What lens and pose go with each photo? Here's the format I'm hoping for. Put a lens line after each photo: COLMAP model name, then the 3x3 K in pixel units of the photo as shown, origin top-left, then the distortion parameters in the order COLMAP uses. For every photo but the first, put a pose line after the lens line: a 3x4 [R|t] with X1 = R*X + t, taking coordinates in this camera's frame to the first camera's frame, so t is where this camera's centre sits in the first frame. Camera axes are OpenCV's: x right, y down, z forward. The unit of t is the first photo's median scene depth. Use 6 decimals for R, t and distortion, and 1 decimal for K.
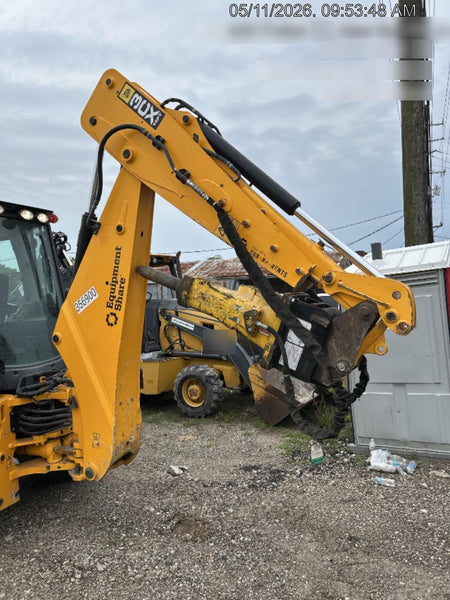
lens RADIAL K [[456.5, 0, 225.0], [0, 456.5, 300.0], [0, 0, 1]] dist [0.043491, -0.039755]
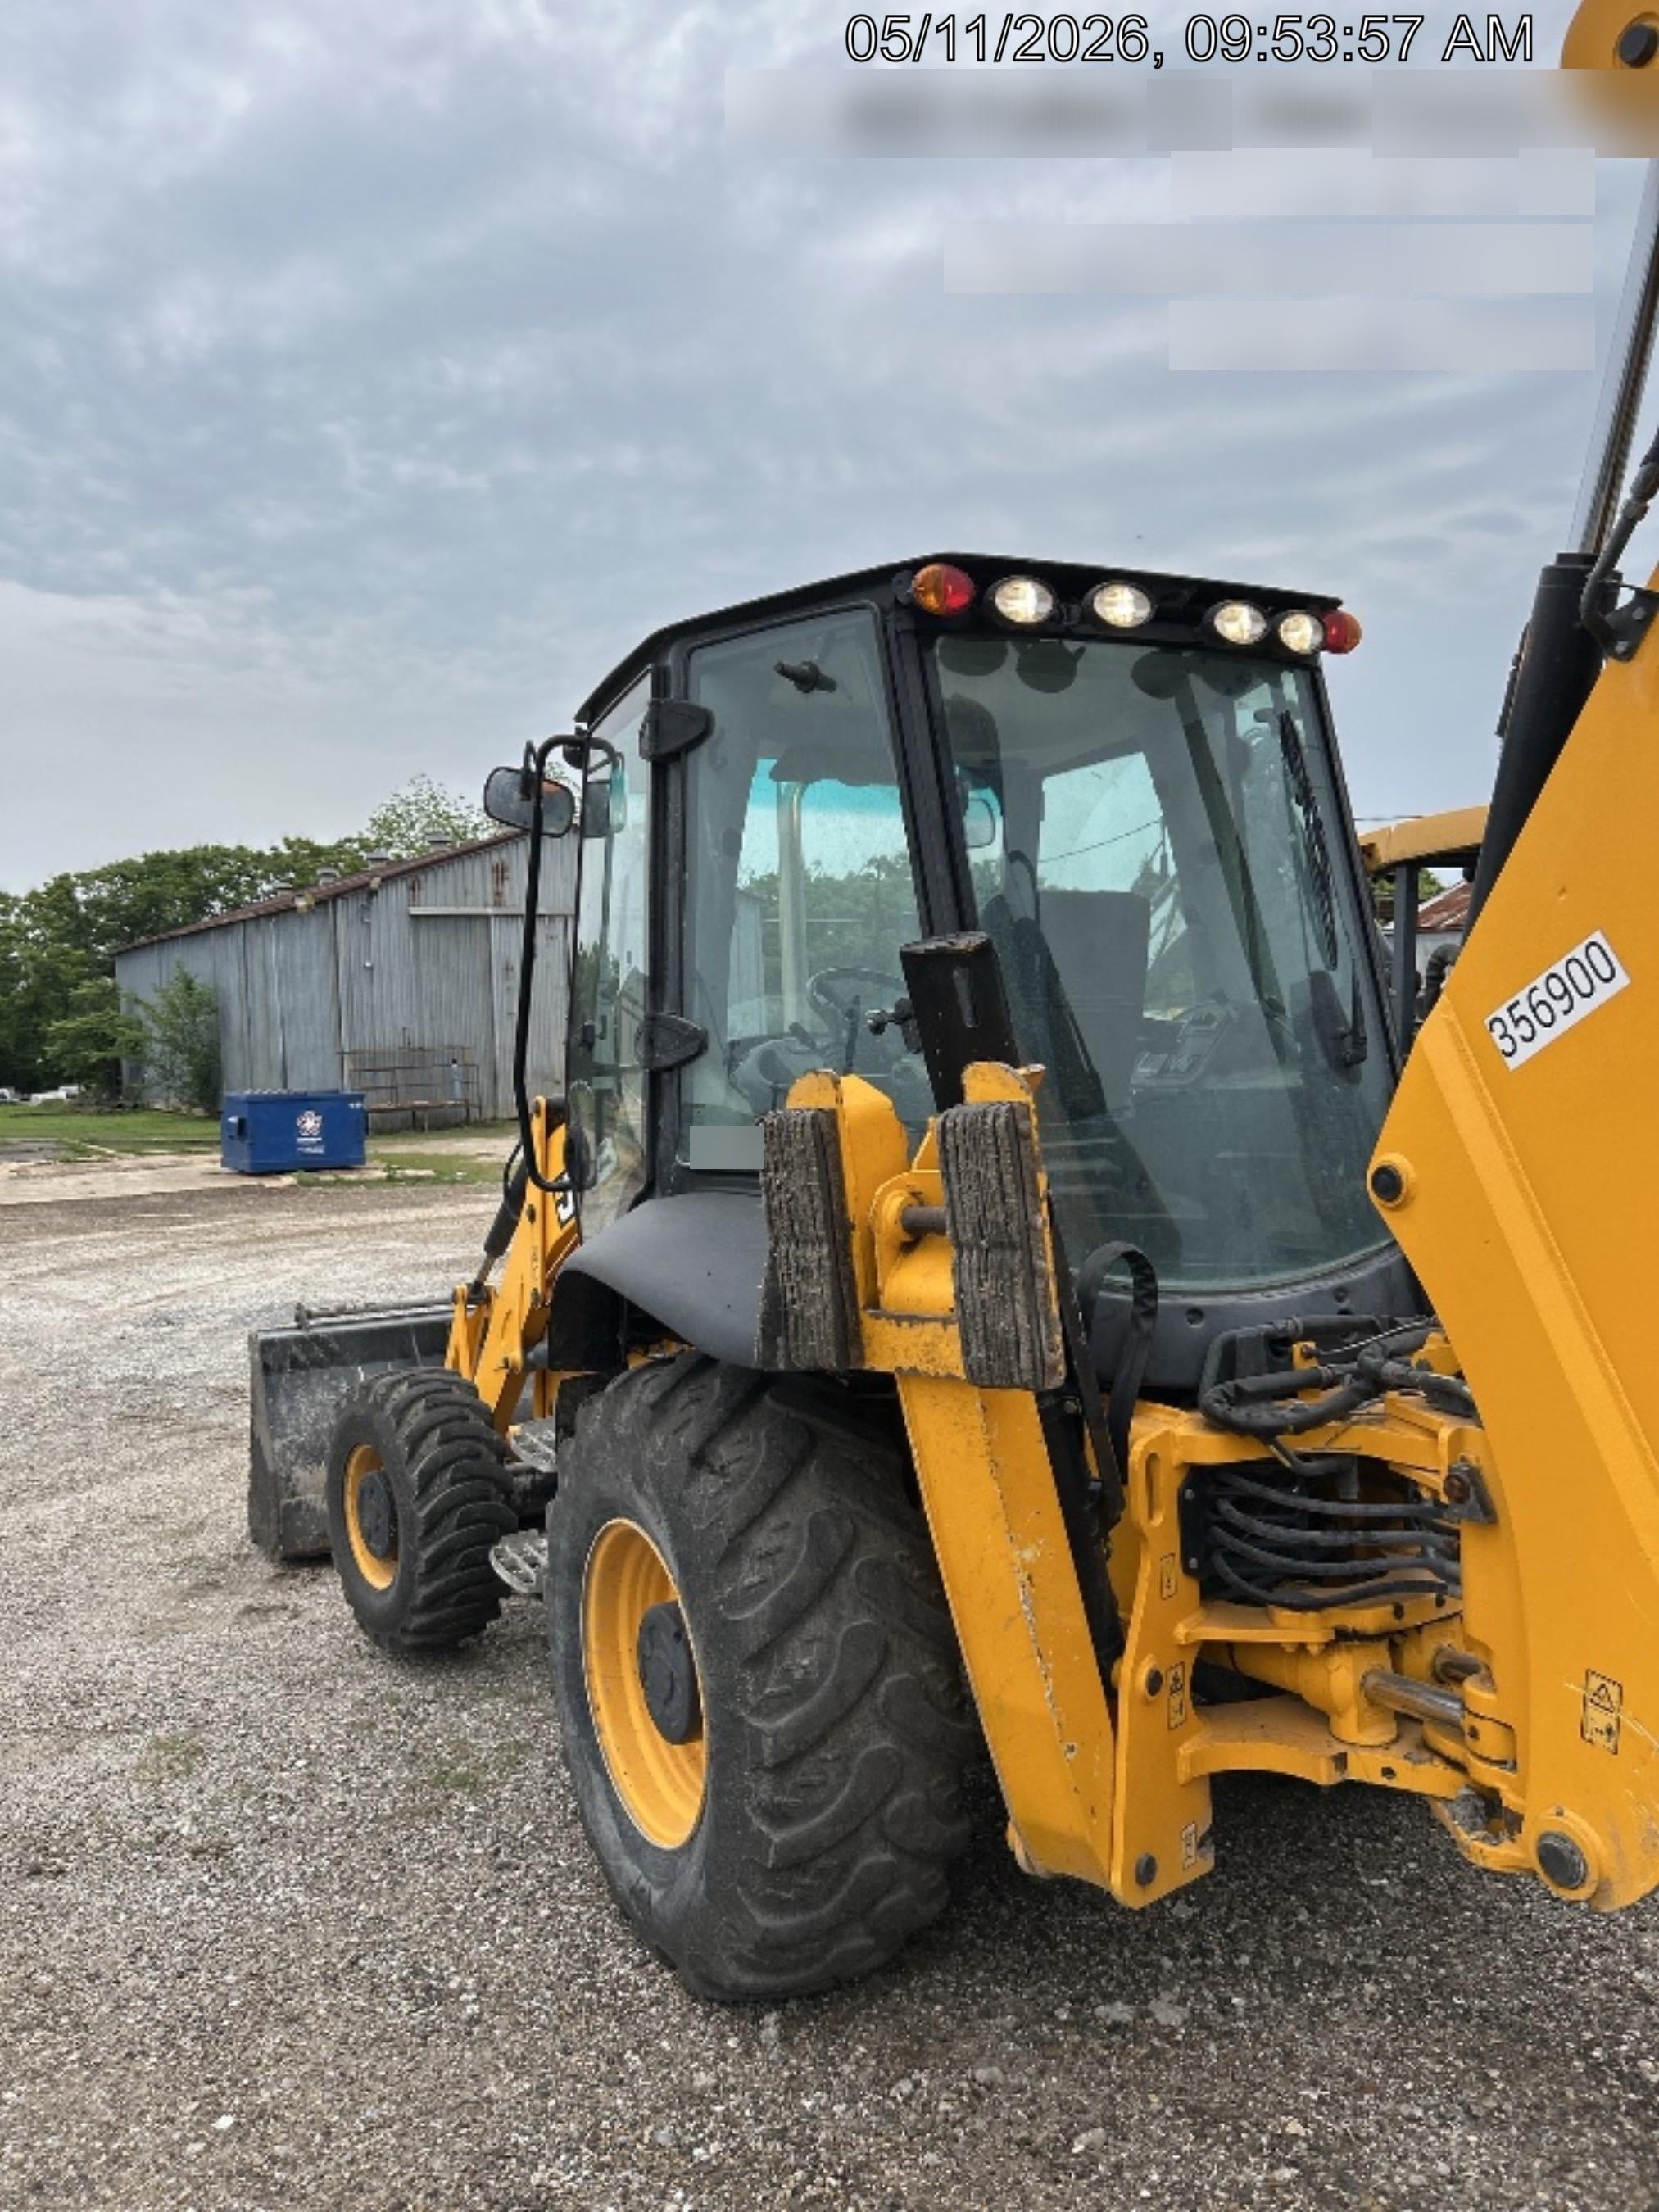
lens RADIAL K [[1682.9, 0, 829.5], [0, 1682.9, 1106.0], [0, 0, 1]] dist [0.043491, -0.039755]
pose [[0.842057, 0.037023, -0.538116, -0.164145], [-0.001691, 0.997818, 0.066005, -0.002492], [0.539385, -0.054670, 0.840283, 0.203290]]
